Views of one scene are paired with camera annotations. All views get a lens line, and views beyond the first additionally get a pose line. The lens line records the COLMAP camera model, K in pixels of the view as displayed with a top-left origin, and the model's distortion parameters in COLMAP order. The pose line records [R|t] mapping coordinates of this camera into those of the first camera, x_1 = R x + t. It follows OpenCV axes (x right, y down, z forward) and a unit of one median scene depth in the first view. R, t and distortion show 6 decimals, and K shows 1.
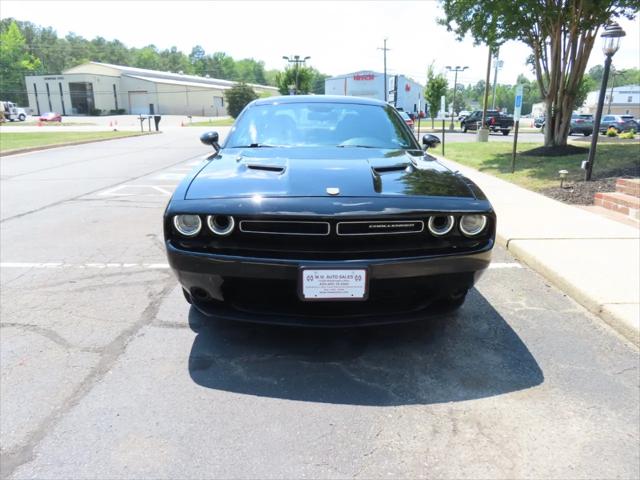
lens RADIAL K [[460.1, 0, 321.9], [0, 460.1, 239.6], [0, 0, 1]] dist [-0.011598, 0.007427]
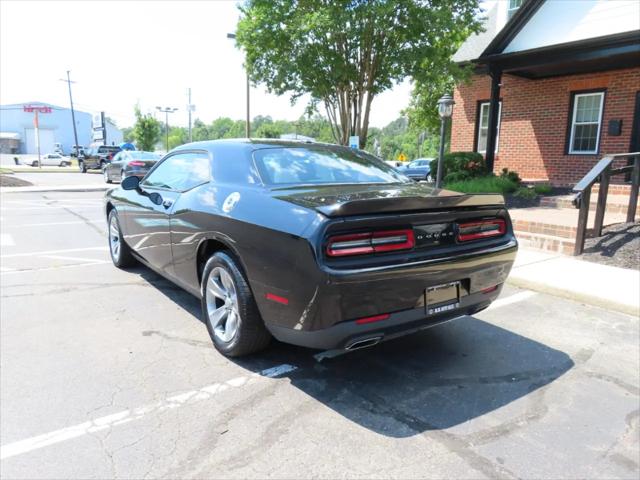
lens RADIAL K [[460.1, 0, 321.9], [0, 460.1, 239.6], [0, 0, 1]] dist [-0.011598, 0.007427]
pose [[0.788952, -0.085227, 0.608516, -0.071963], [0.134975, 0.990183, -0.036315, -0.011081], [-0.599447, 0.110785, 0.792710, 0.037165]]
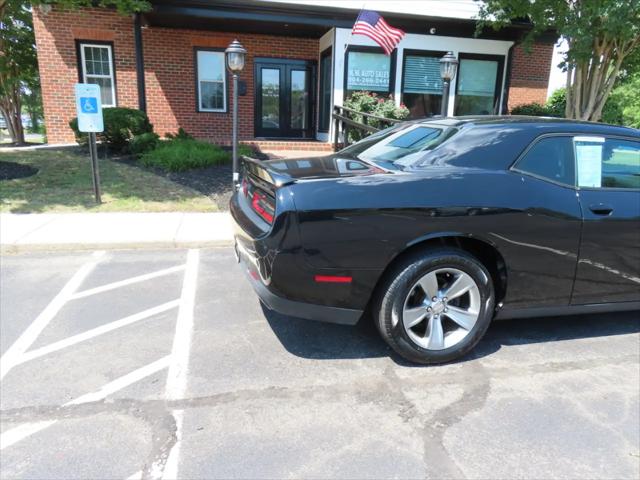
lens RADIAL K [[460.1, 0, 321.9], [0, 460.1, 239.6], [0, 0, 1]] dist [-0.011598, 0.007427]
pose [[-0.231629, -0.241066, 0.942462, -0.080691], [0.223241, 0.929783, 0.292689, -0.049763], [-0.946843, 0.278191, -0.161549, 0.175328]]
